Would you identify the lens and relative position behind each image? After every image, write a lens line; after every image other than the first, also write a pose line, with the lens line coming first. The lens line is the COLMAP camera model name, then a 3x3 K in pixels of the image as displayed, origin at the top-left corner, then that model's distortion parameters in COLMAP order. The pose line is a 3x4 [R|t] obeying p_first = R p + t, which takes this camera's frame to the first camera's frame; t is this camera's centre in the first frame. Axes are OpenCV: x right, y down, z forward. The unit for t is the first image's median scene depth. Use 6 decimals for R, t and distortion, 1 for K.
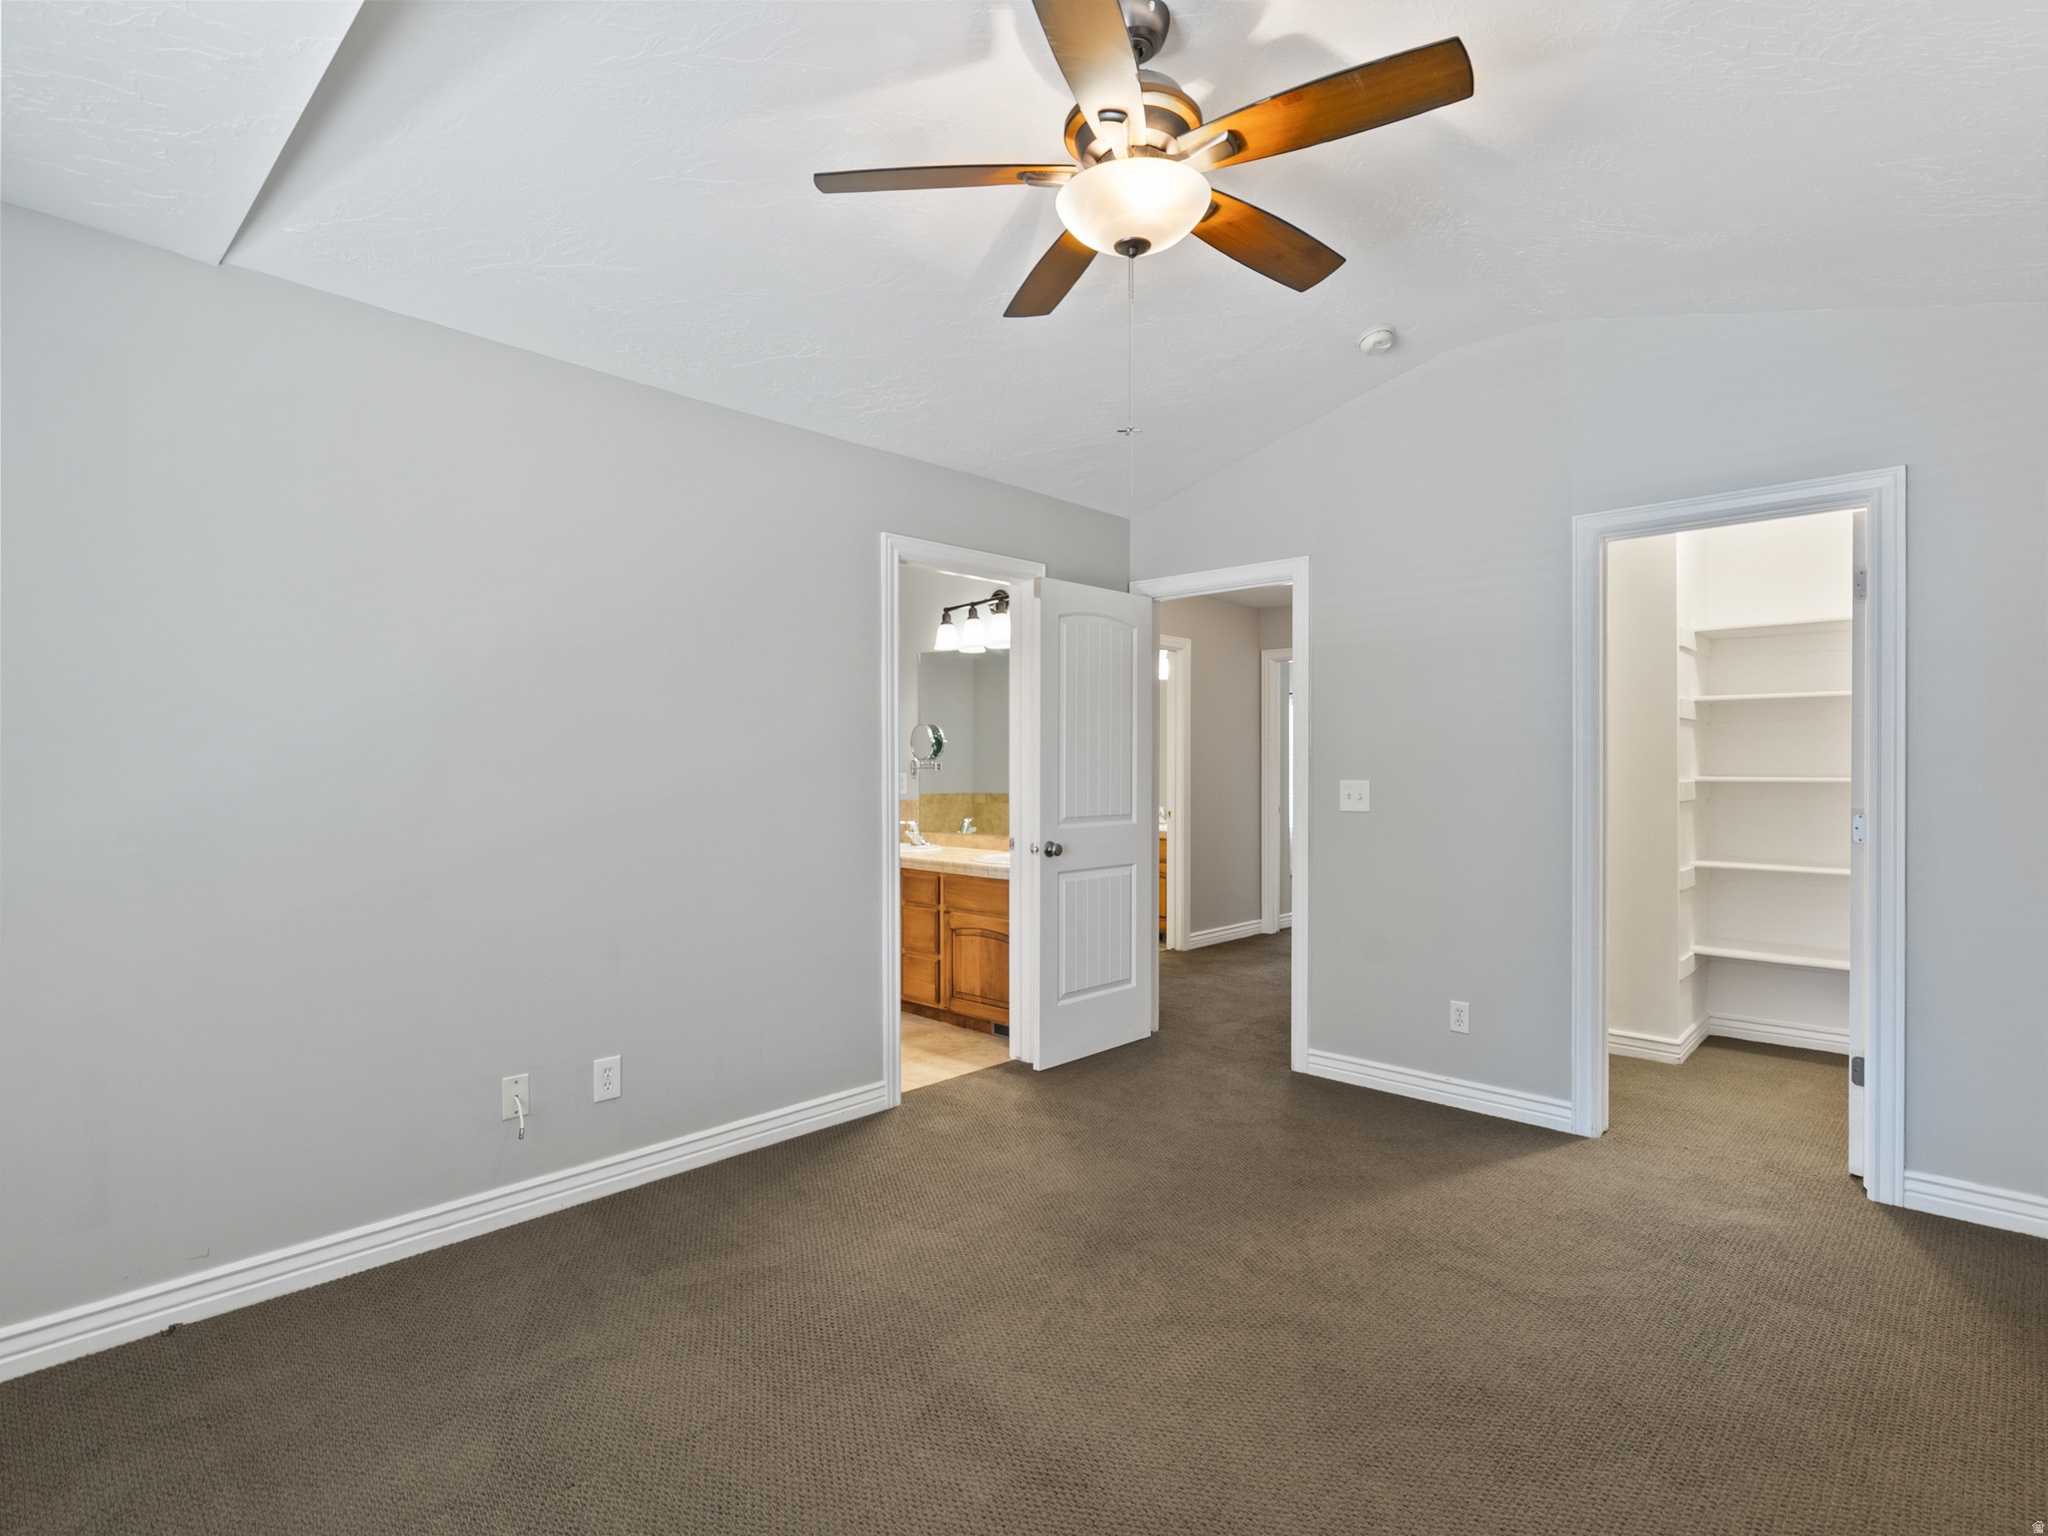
lens RADIAL K [[1035.6, 0, 1024.0], [0, 1035.6, 768.0], [0, 0, 1]] dist [-0.001566, 0.000672]
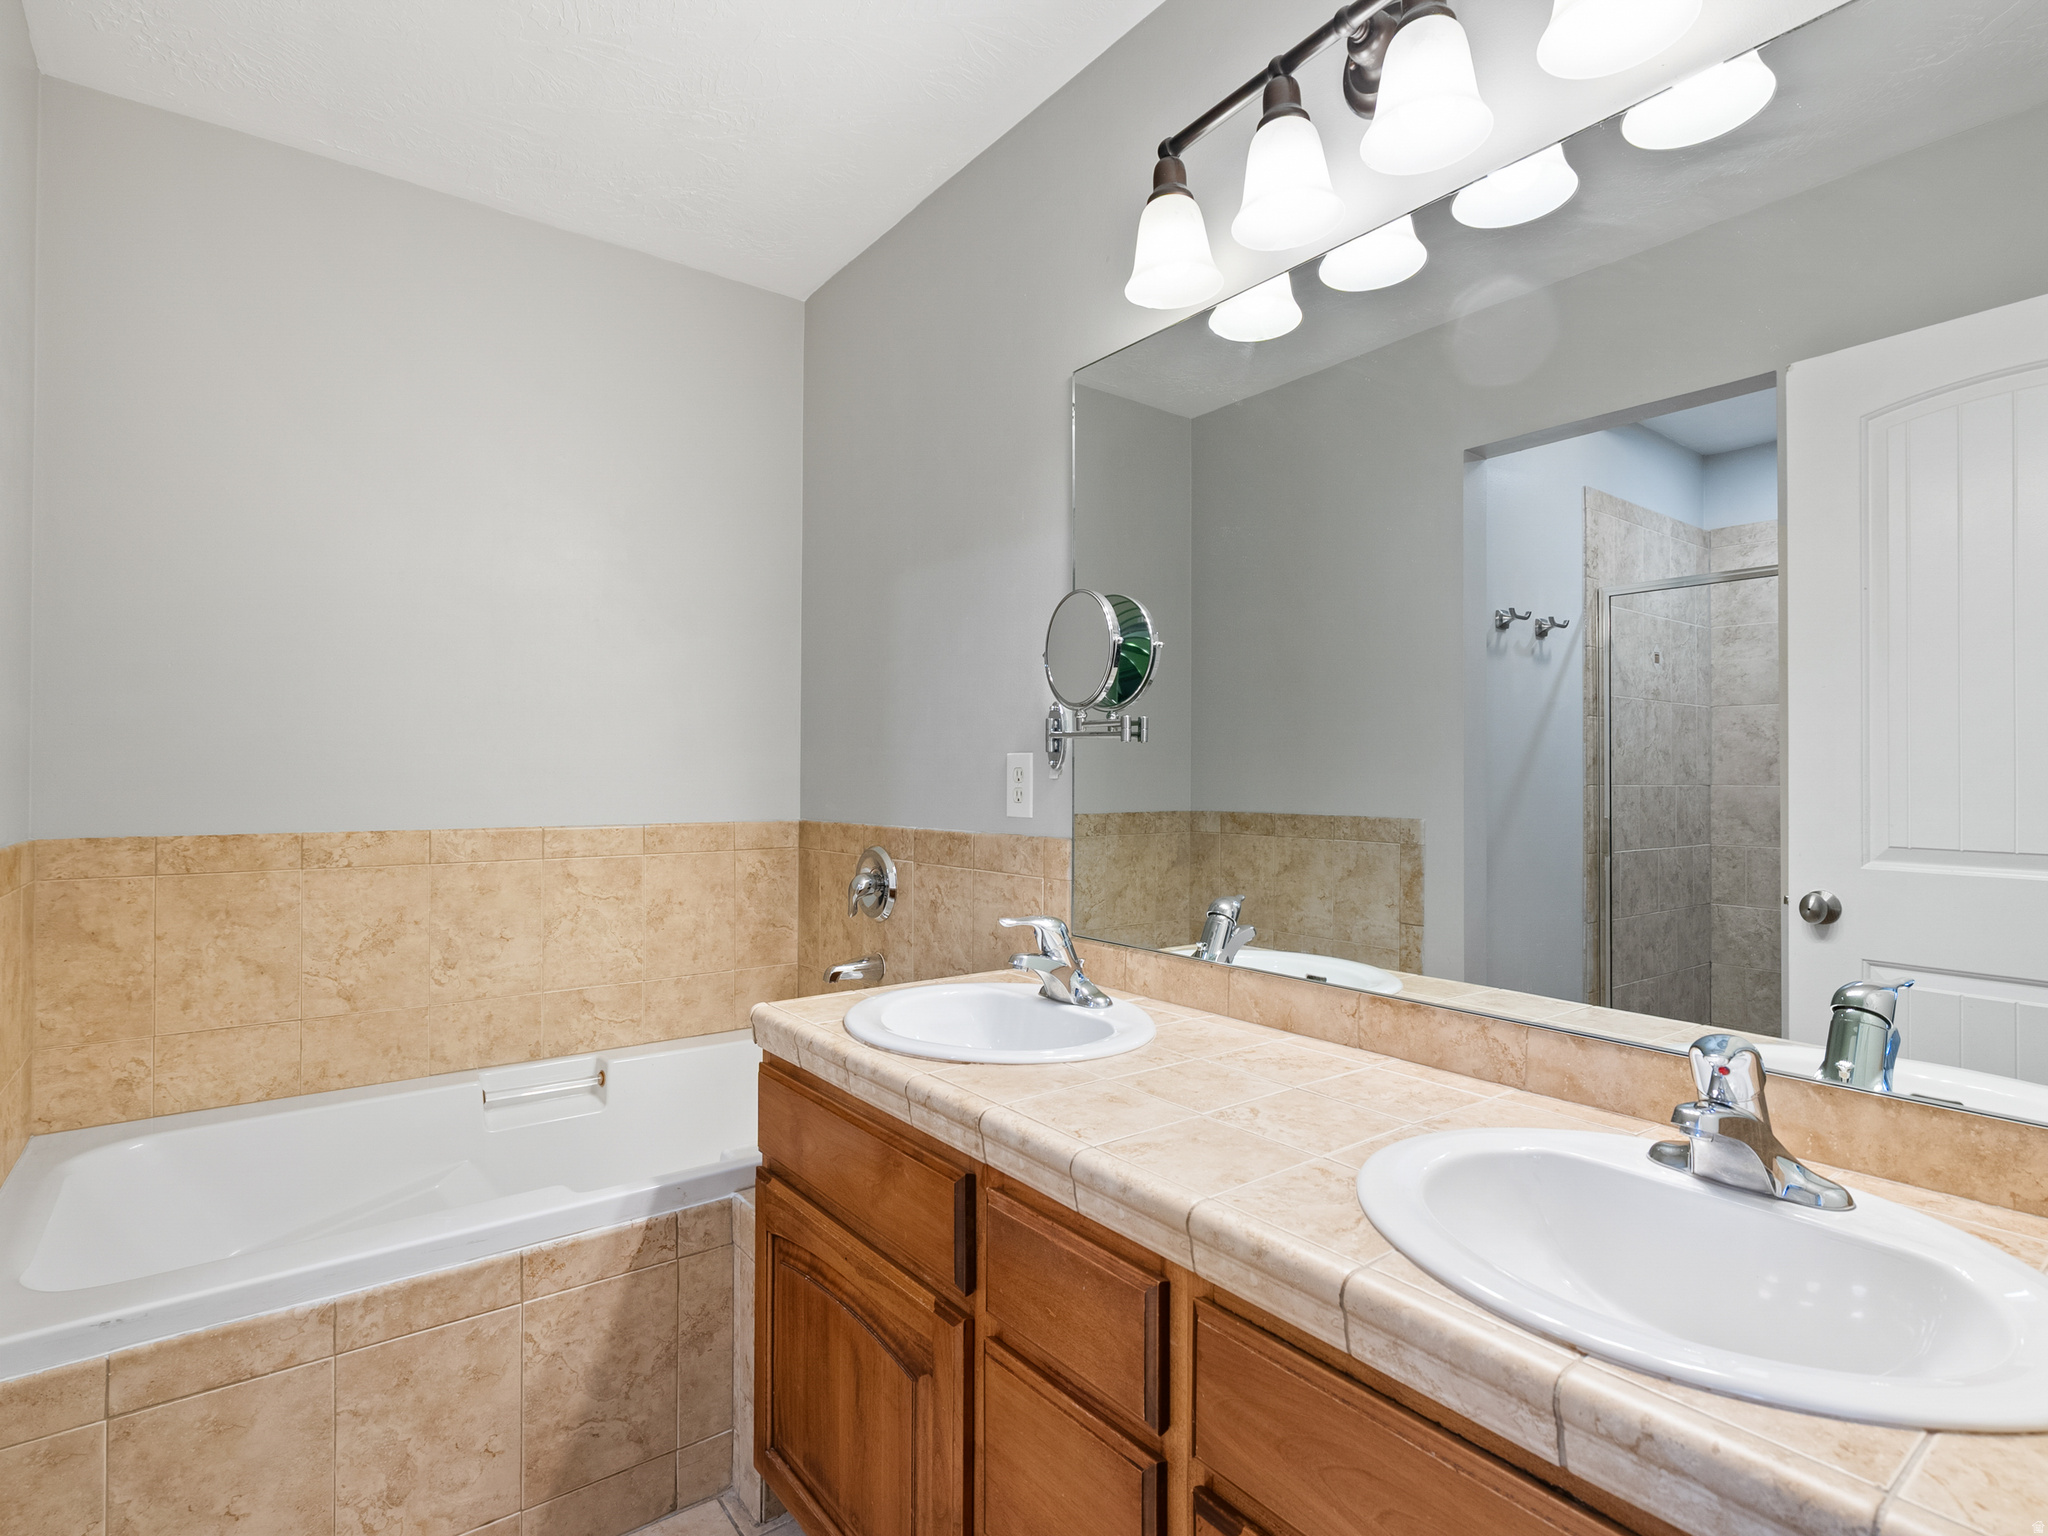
lens RADIAL K [[1035.6, 0, 1024.0], [0, 1035.6, 768.0], [0, 0, 1]] dist [-0.001566, 0.000672]
pose [[0.987203, -0.002303, -0.159450, -0.073863], [0.000172, 0.999910, -0.013380, 0.015432], [0.159467, 0.013181, 0.987115, 0.773586]]
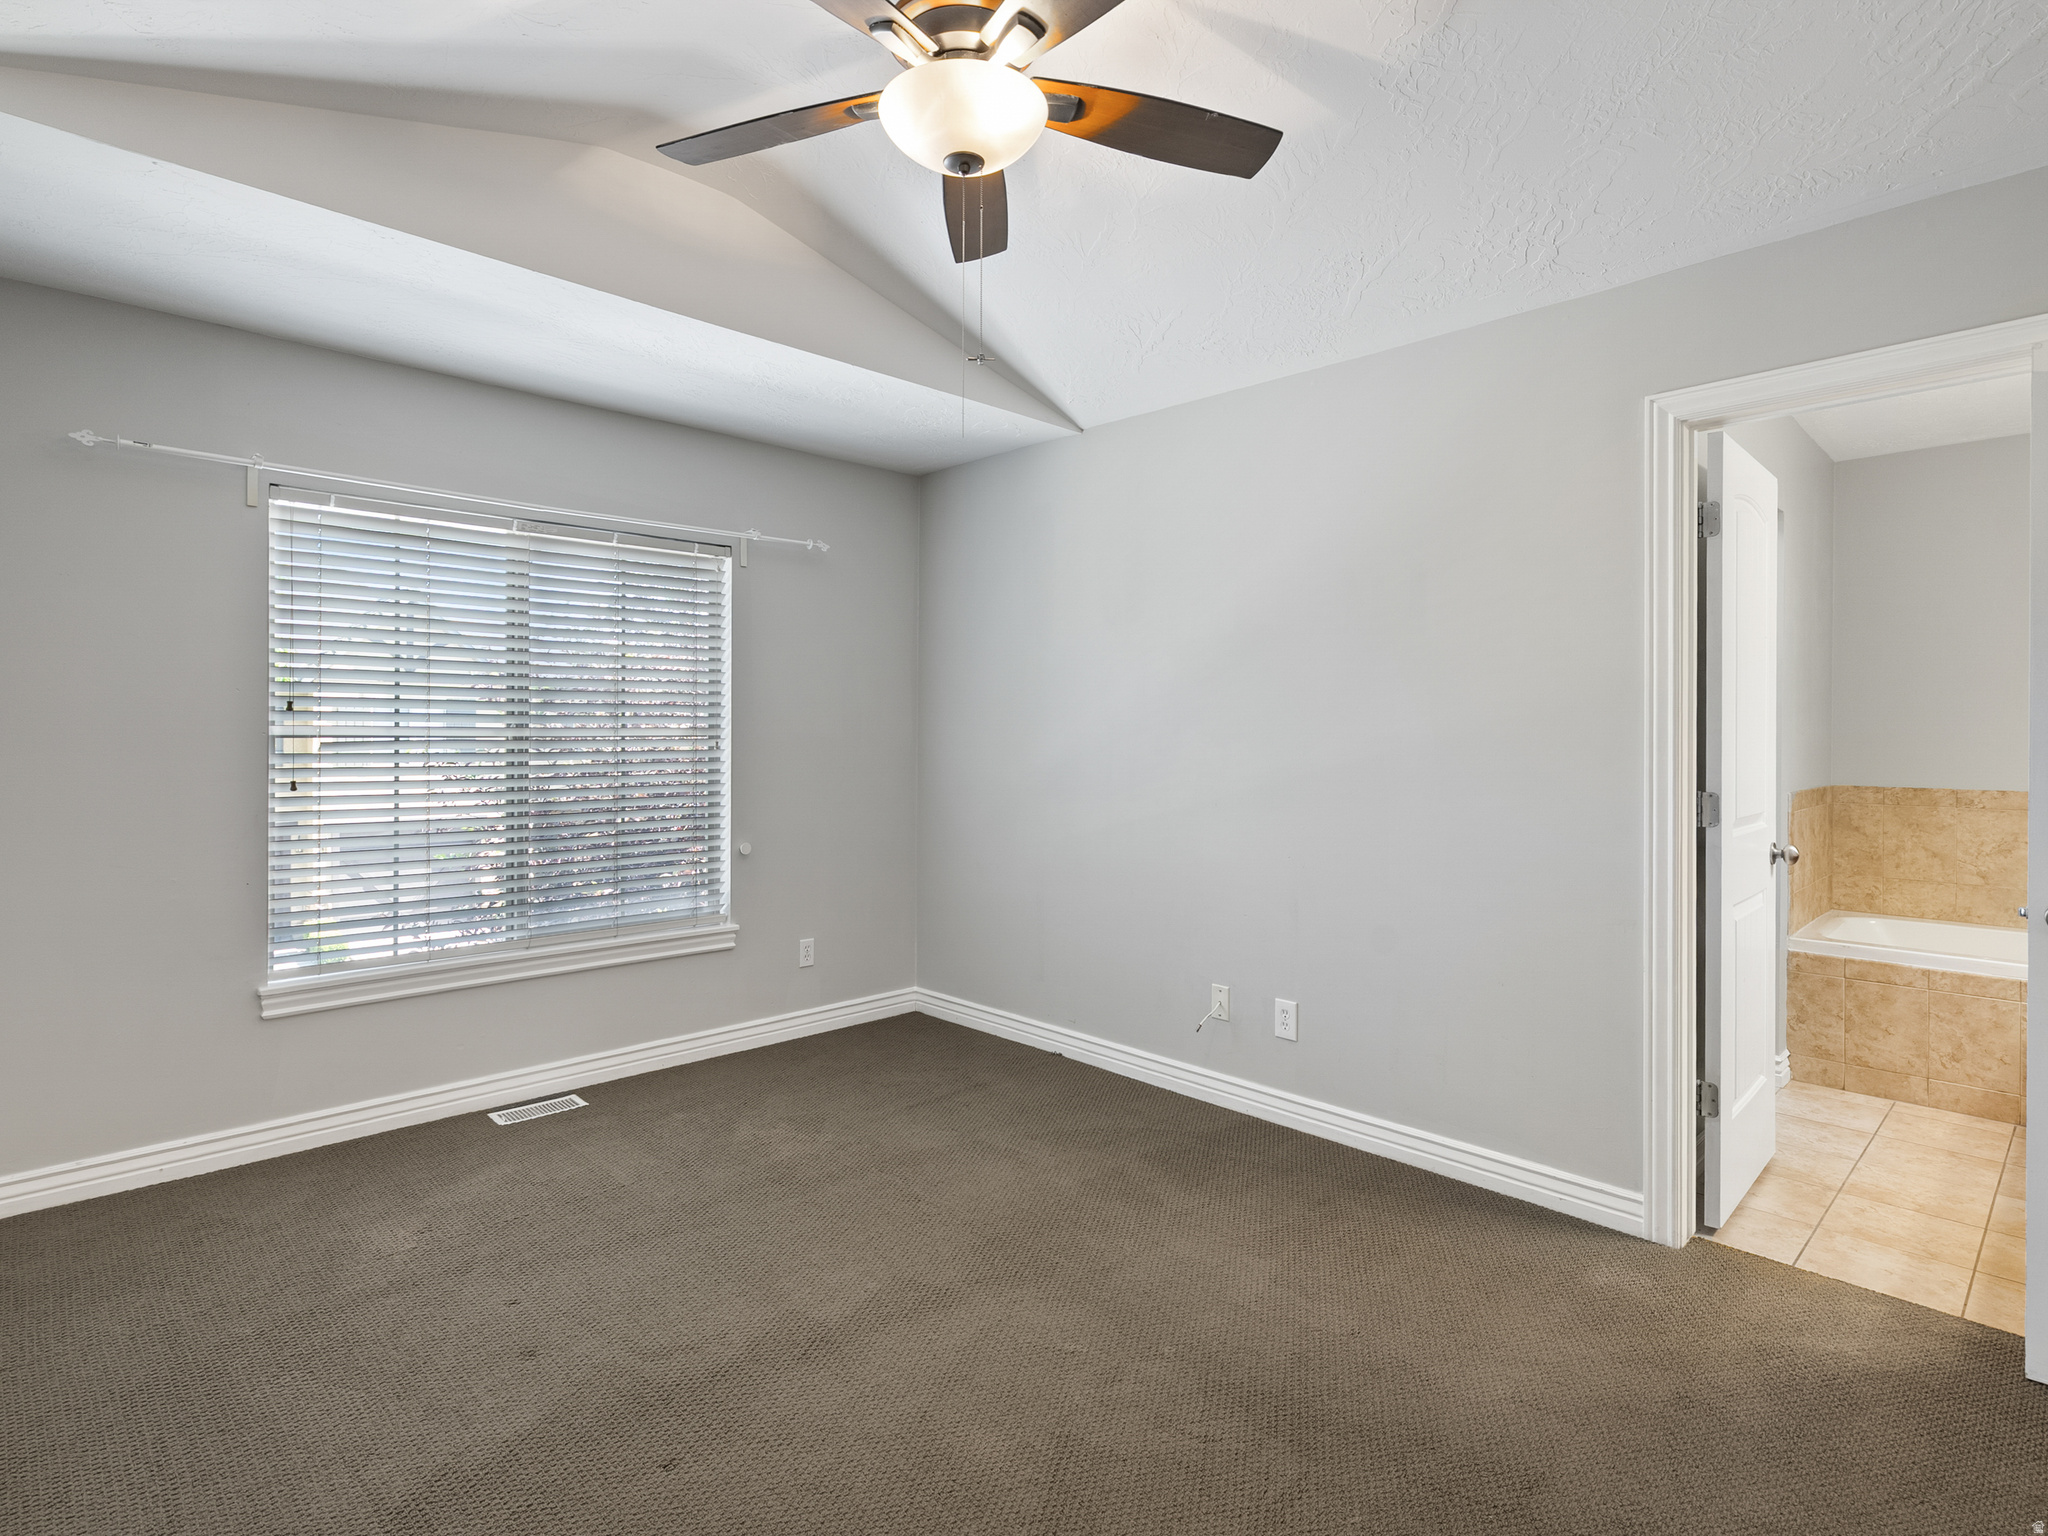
lens RADIAL K [[1048.6, 0, 1024.1], [0, 1048.6, 734.1], [0, 0, 1]] dist [-0.000329, 0.000235]
pose [[-0.043593, -0.001108, -0.999049, 0.417507], [-0.010489, 0.999945, -0.000652, 0.001047], [0.998994, 0.010450, -0.043602, 0.447545]]
